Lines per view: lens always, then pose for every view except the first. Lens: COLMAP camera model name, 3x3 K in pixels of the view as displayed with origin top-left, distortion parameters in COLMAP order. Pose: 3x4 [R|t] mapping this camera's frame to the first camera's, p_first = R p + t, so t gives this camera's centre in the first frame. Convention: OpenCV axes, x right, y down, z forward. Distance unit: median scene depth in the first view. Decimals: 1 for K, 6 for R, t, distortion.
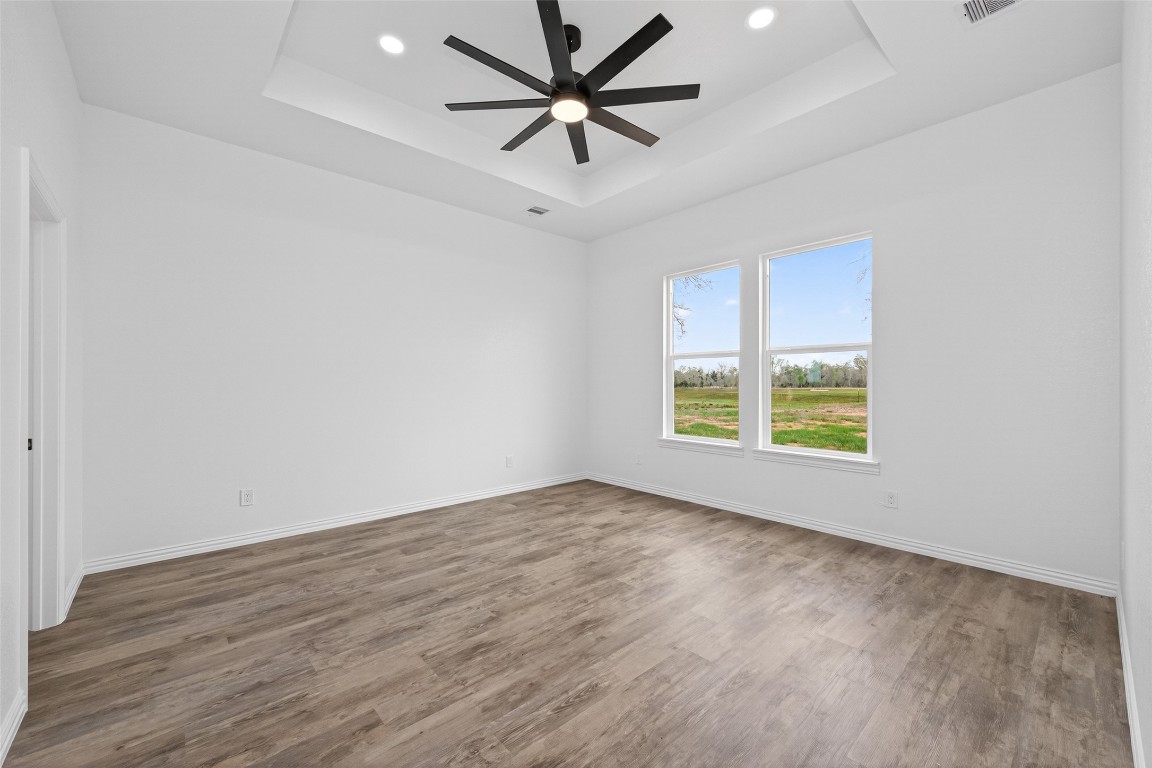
lens RADIAL K [[450.5, 0, 567.8], [0, 450.5, 383.5], [0, 0, 1]] dist [-0.001212, -0.000184]
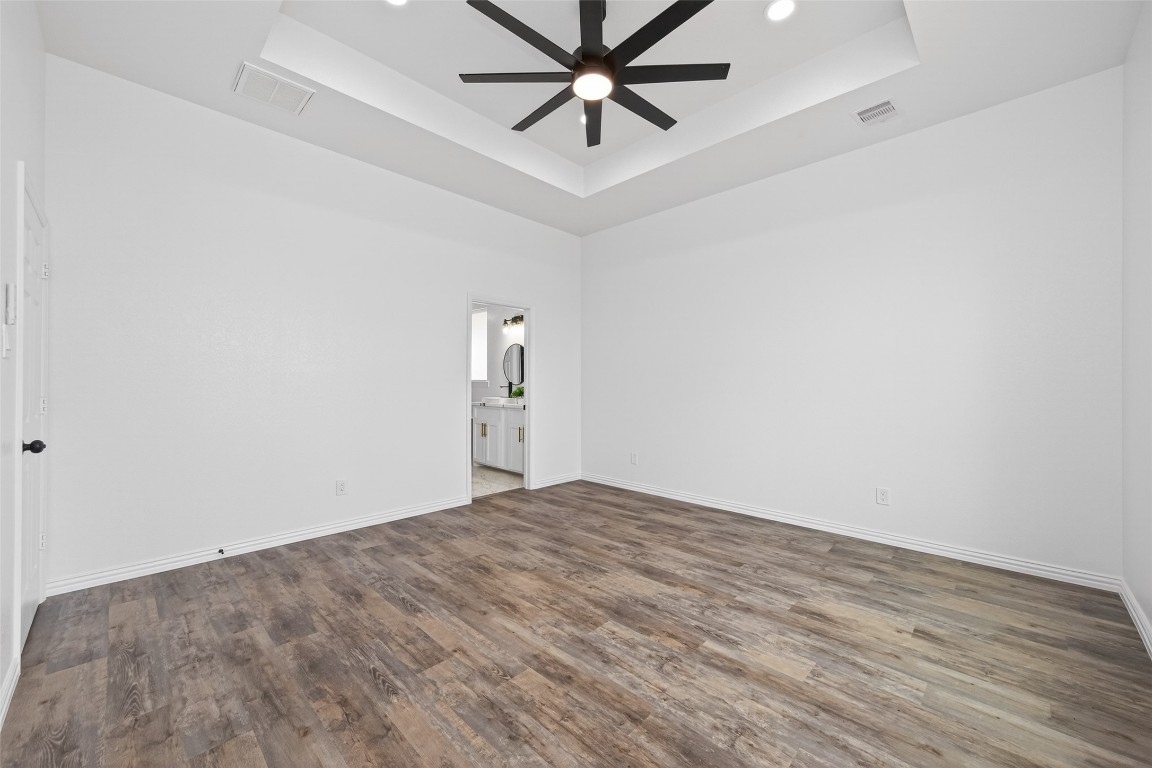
lens RADIAL K [[450.5, 0, 568.4], [0, 450.5, 376.4], [0, 0, 1]] dist [-0.001212, -0.000184]
pose [[0.082867, -0.007734, -0.996531, 0.815244], [-0.004564, 0.999956, -0.008140, 0.005765], [0.996550, 0.005223, 0.082828, 0.774660]]
